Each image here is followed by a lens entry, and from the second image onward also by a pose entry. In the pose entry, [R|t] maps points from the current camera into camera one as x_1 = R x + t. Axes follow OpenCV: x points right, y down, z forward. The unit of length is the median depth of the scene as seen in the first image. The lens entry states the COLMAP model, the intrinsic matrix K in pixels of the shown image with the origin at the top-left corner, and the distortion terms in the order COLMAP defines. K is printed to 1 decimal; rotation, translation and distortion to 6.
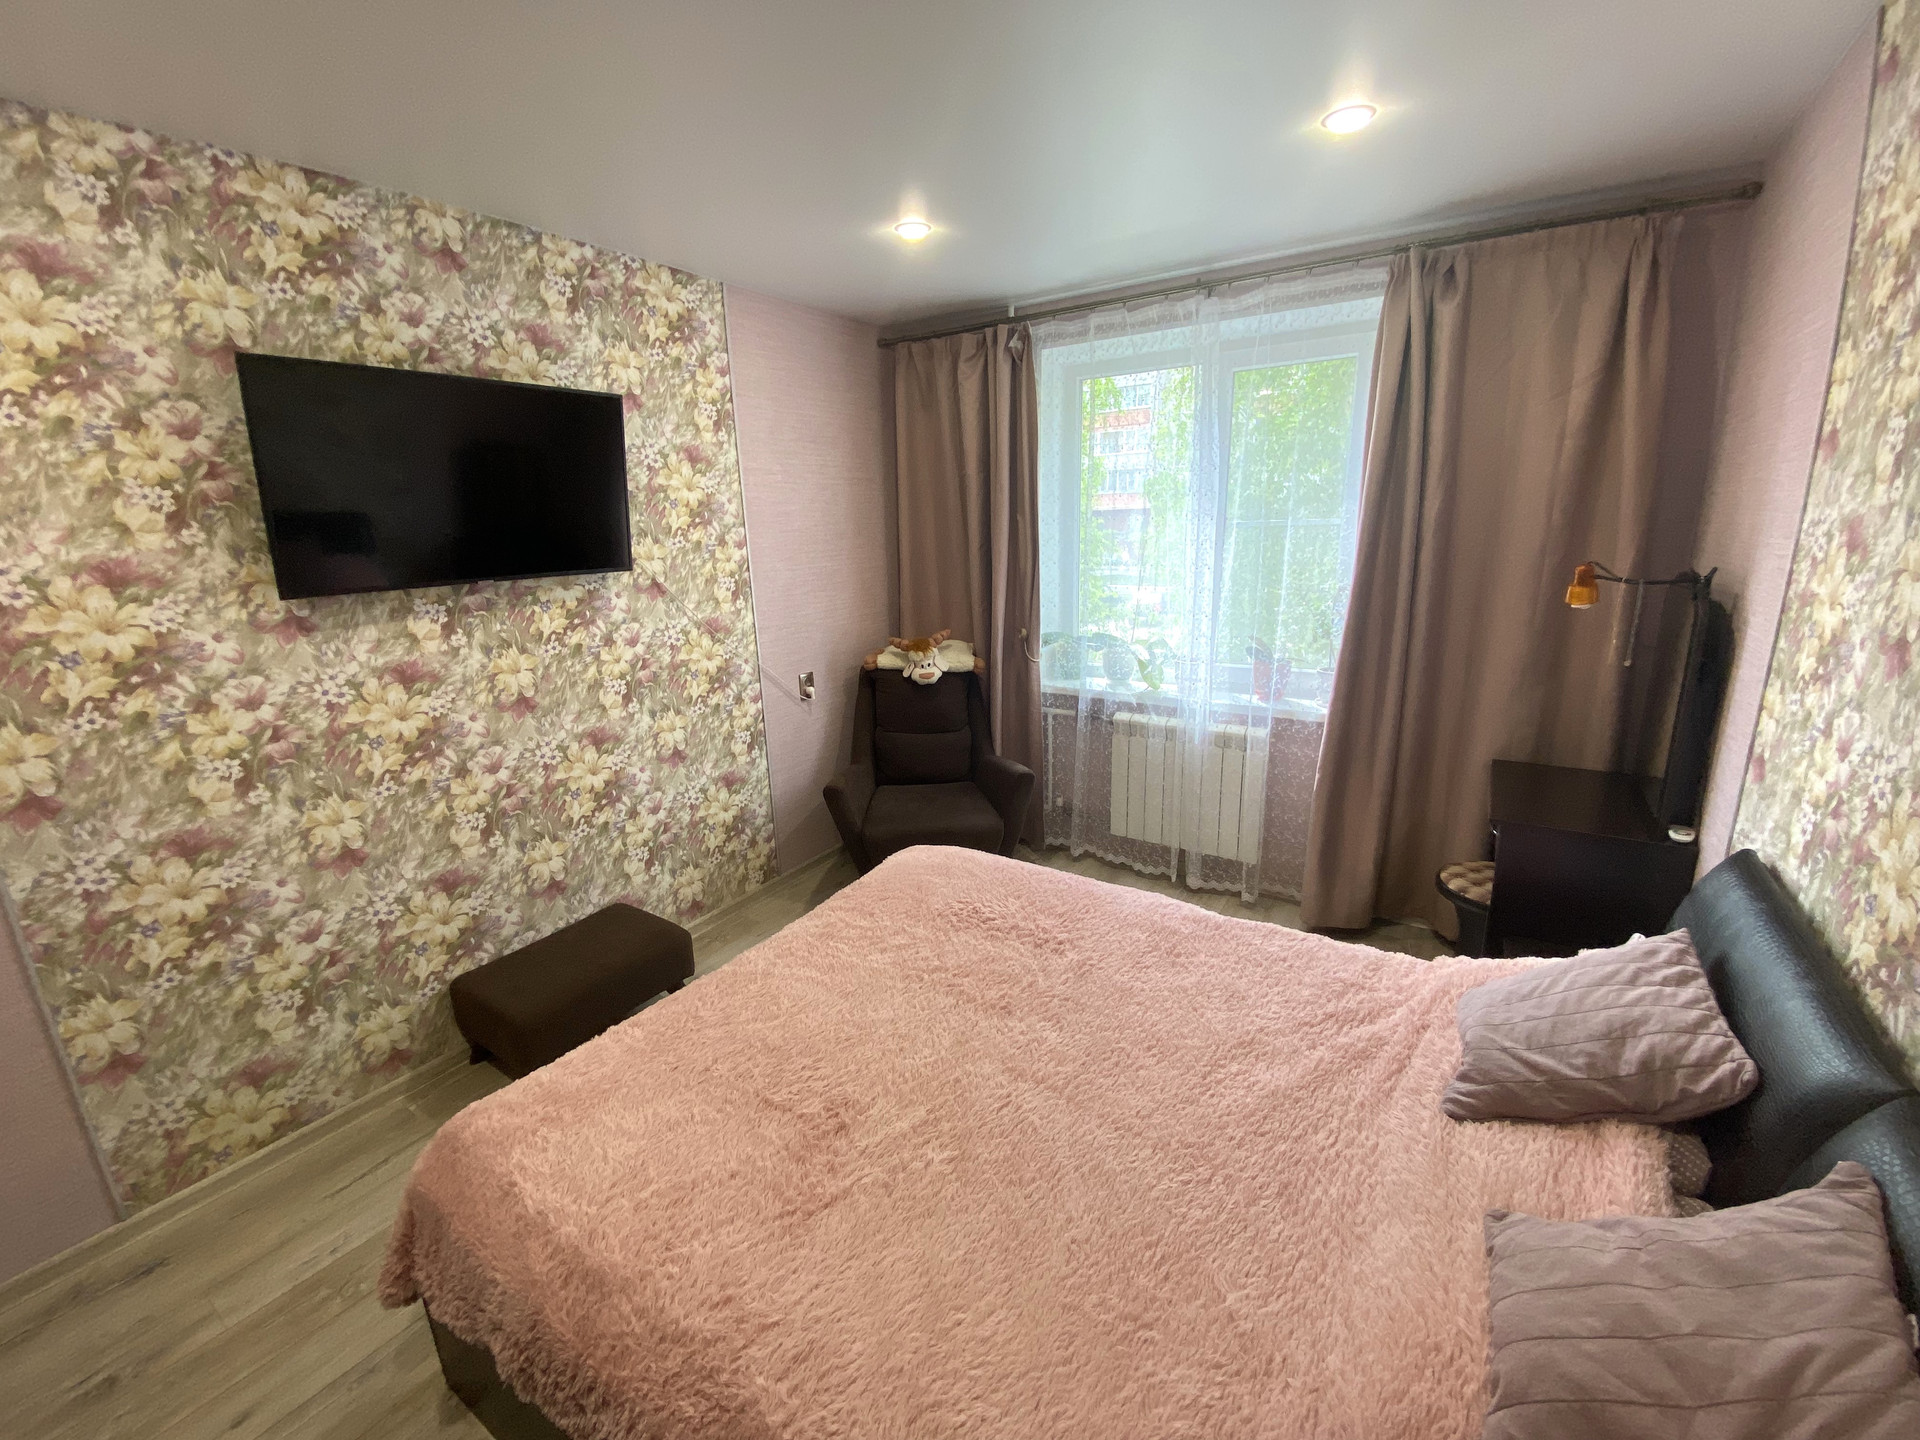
lens RADIAL K [[778.5, 0, 926.5], [0, 778.5, 717.2], [0, 0, 1]] dist [0.018201, -0.018364]
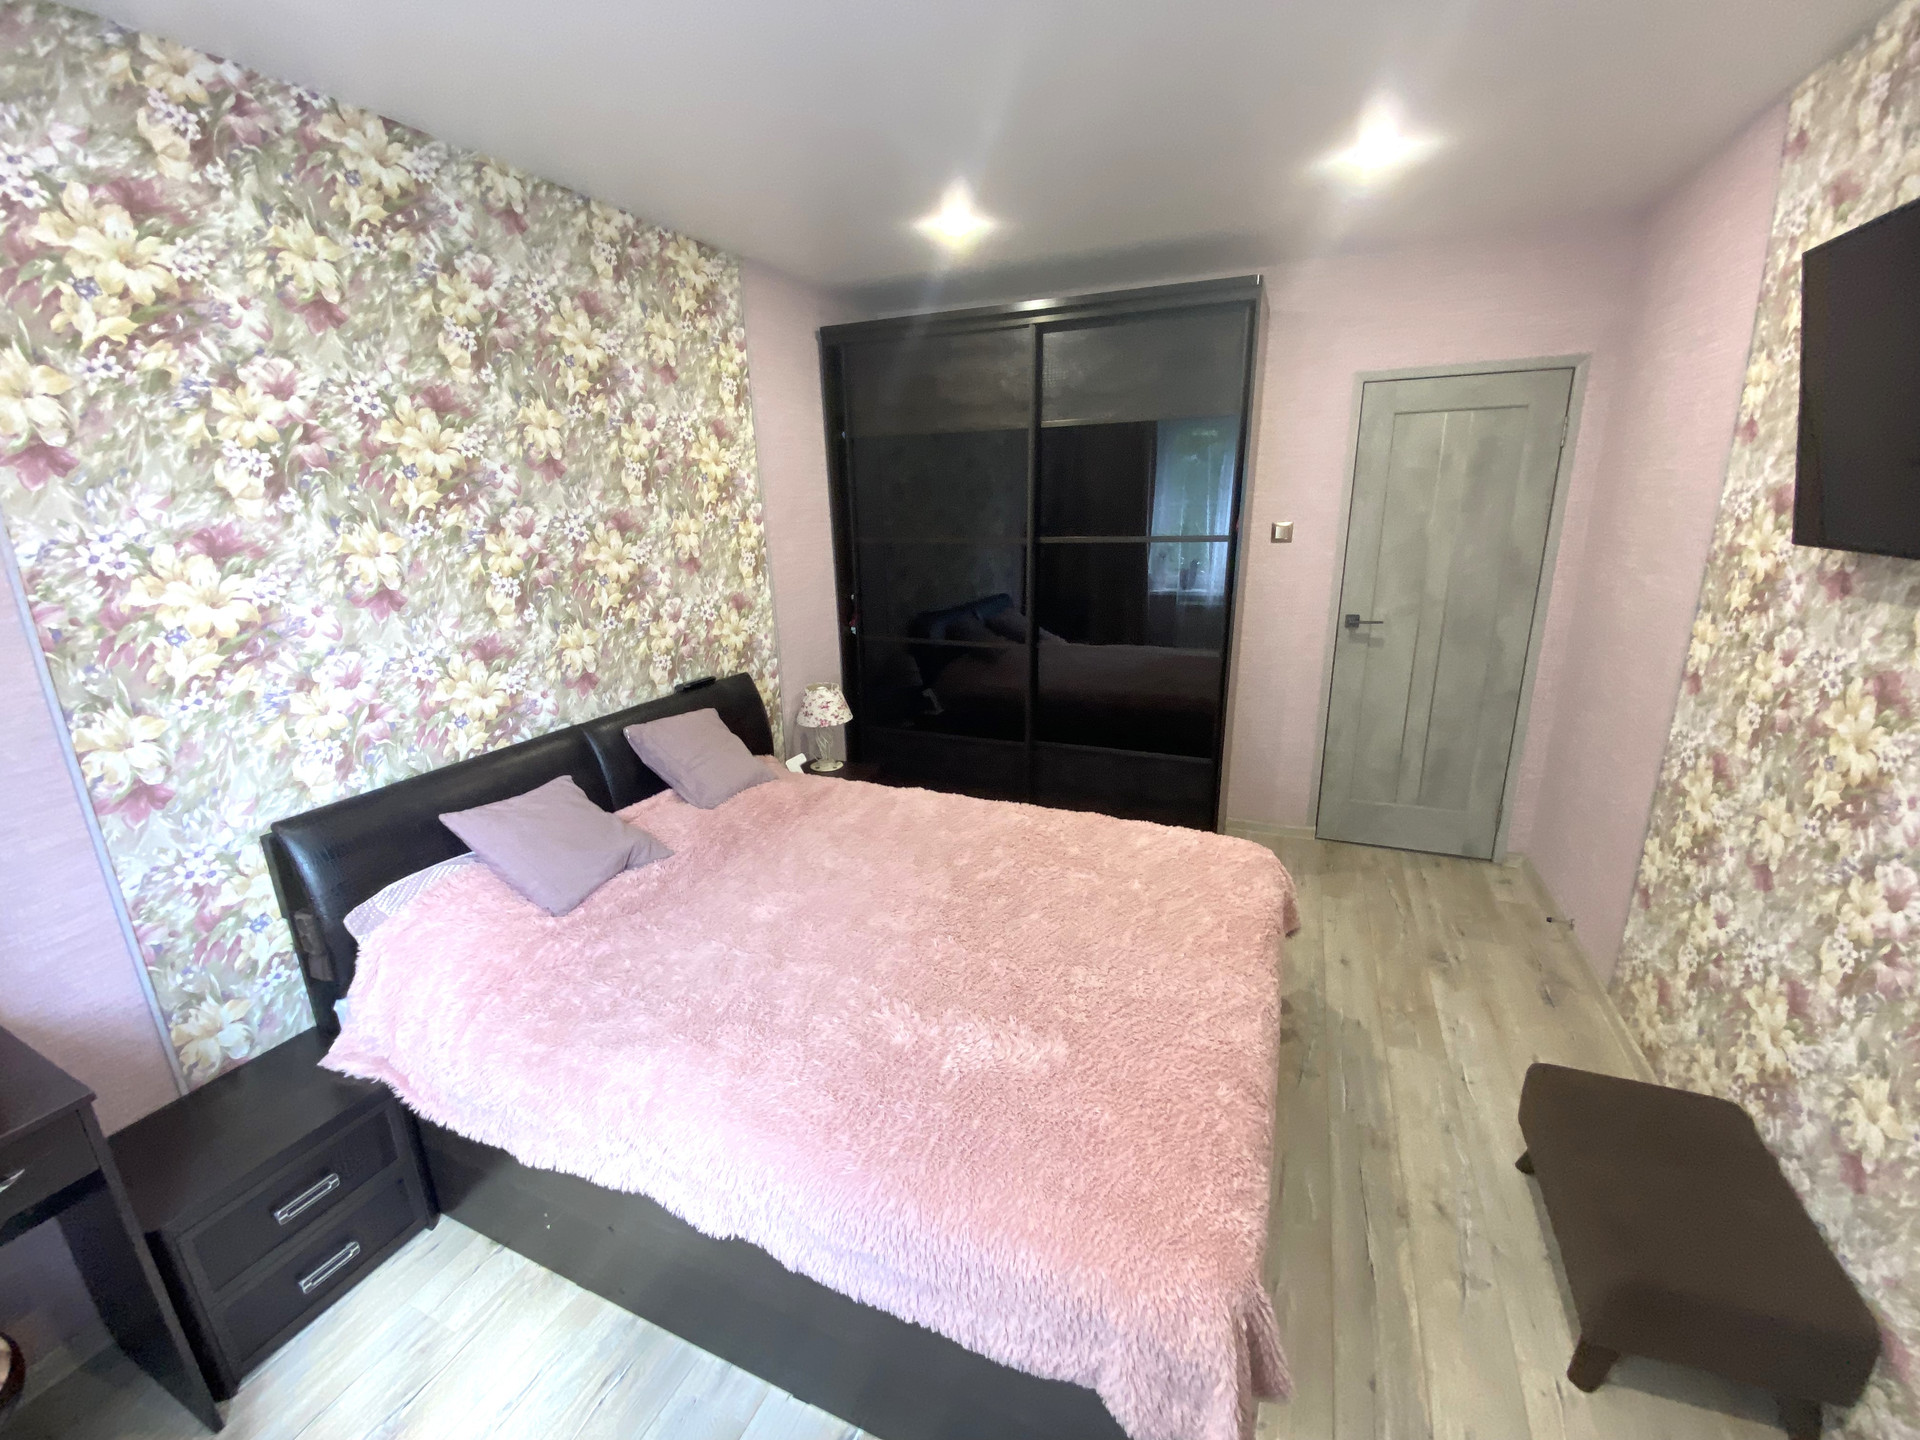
lens RADIAL K [[778.5, 0, 938.6], [0, 778.5, 715.3], [0, 0, 1]] dist [0.018201, -0.018364]
pose [[0.985112, -0.043381, 0.166351, -0.355326], [0.040678, 0.998980, 0.019620, 0.038688], [-0.167032, -0.012561, 0.985871, -0.067493]]
